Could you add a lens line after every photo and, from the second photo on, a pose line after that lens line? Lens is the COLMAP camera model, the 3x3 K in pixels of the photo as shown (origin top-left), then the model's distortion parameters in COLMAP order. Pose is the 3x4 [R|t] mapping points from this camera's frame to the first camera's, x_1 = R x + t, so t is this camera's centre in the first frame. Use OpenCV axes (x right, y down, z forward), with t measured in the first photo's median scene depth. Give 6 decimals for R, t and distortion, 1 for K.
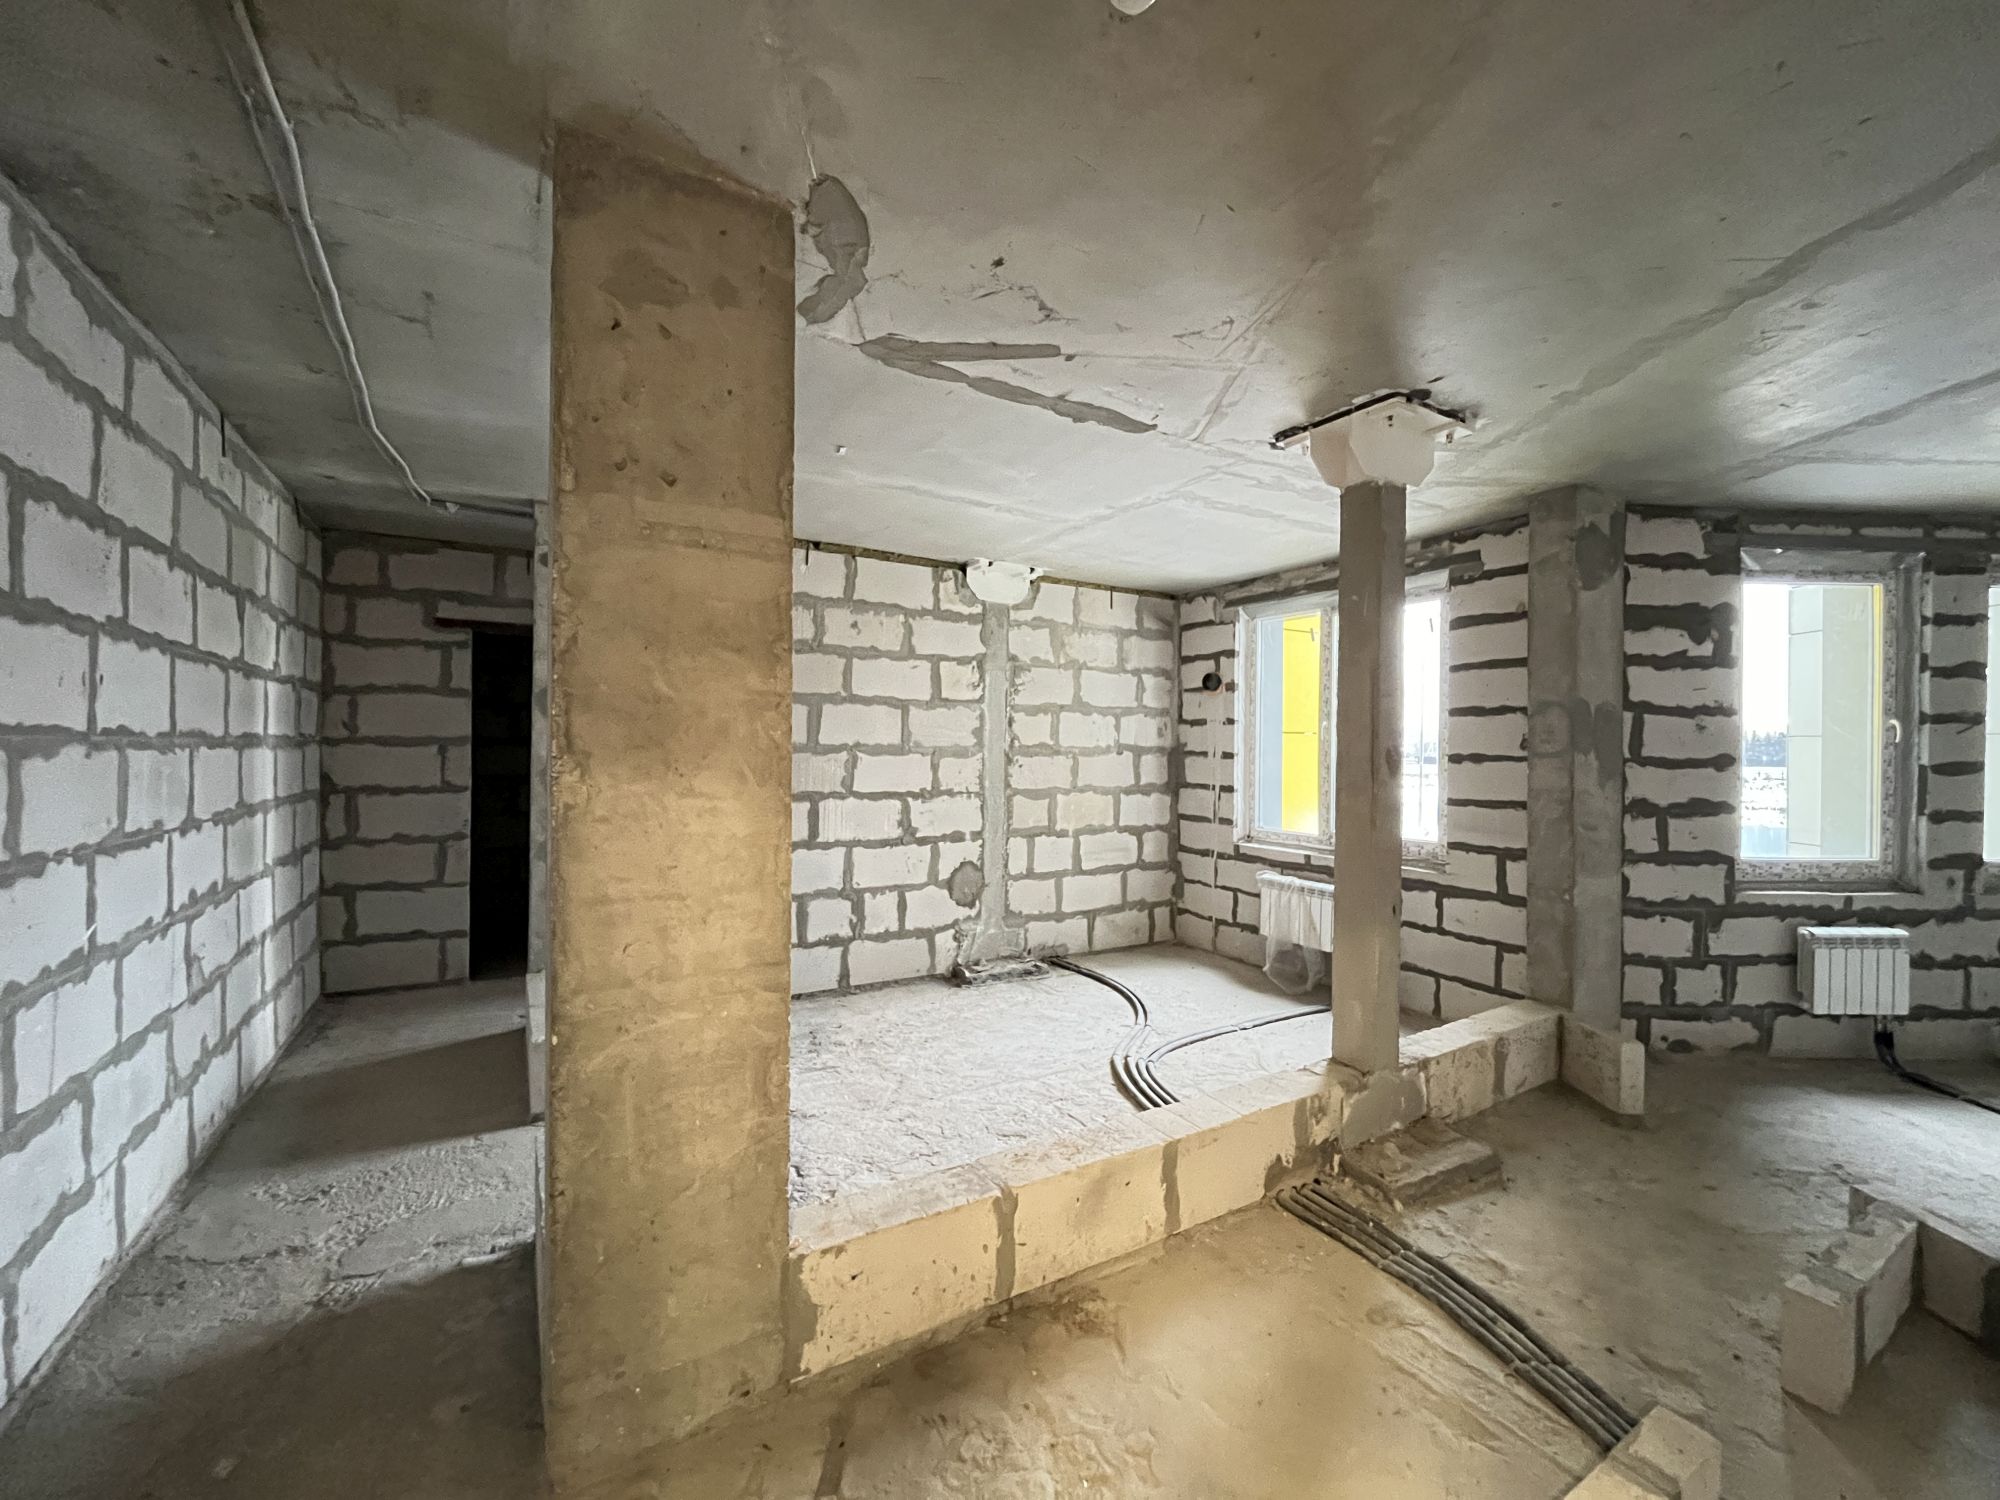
lens RADIAL K [[809.4, 0, 1000.0], [0, 809.4, 750.0], [0, 0, 1]] dist [-0.000805, -0.000494]
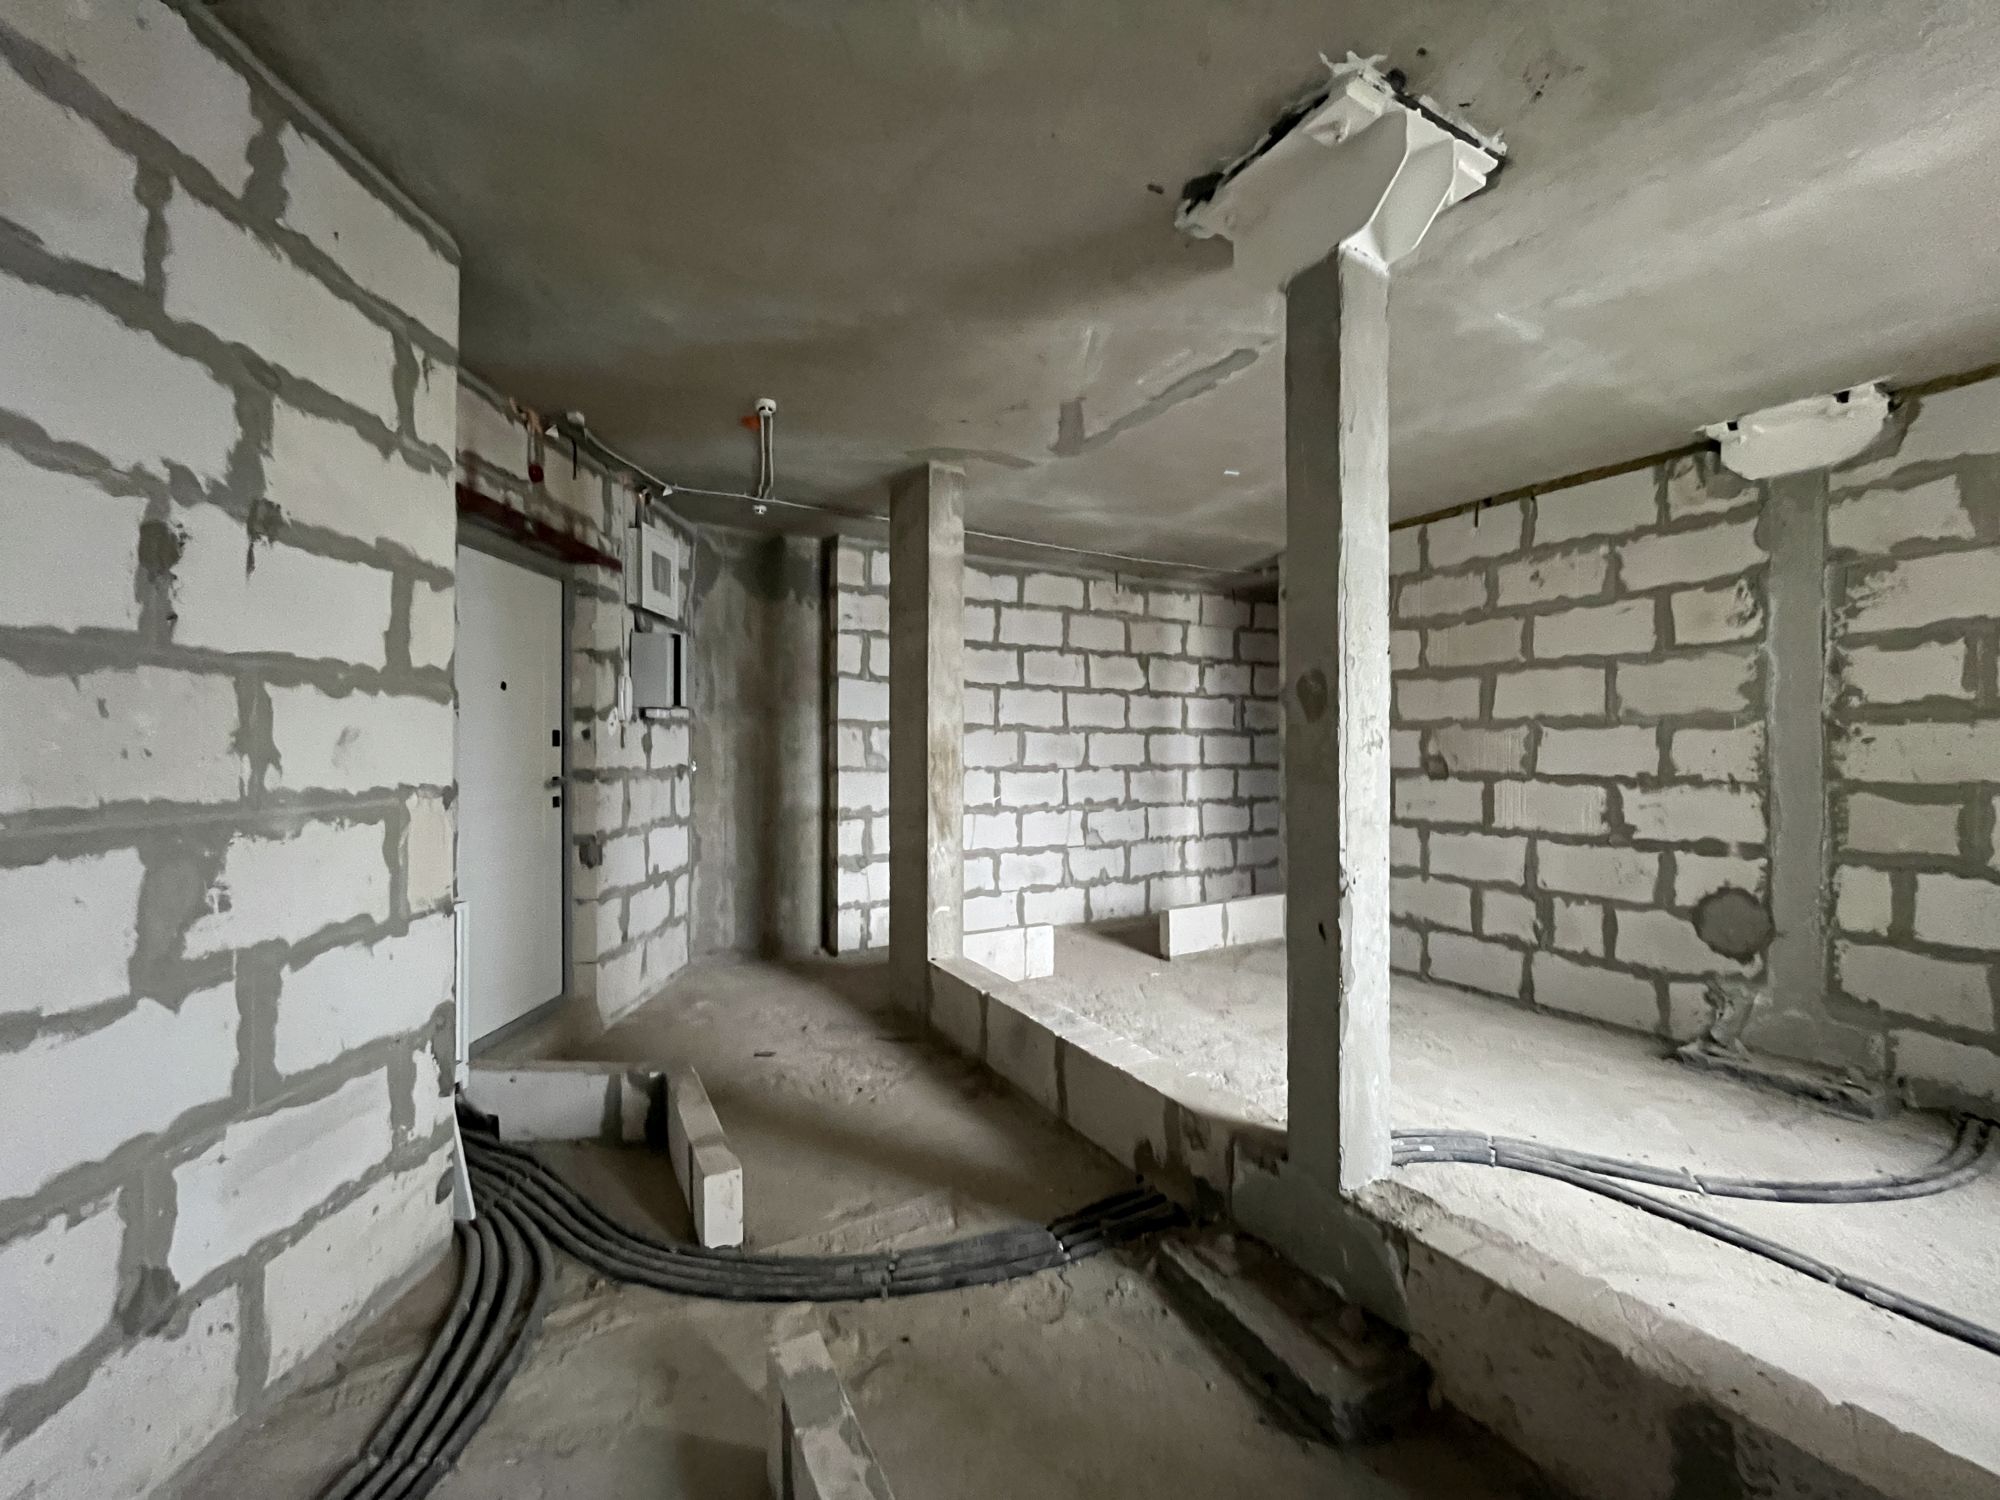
lens RADIAL K [[809.4, 0, 1000.0], [0, 809.4, 750.0], [0, 0, 1]] dist [-0.000805, -0.000494]
pose [[-0.033307, -0.012560, -0.999366, 0.685696], [-0.005193, 0.999910, -0.012394, 0.040873], [0.999432, 0.004777, -0.033370, 0.468459]]
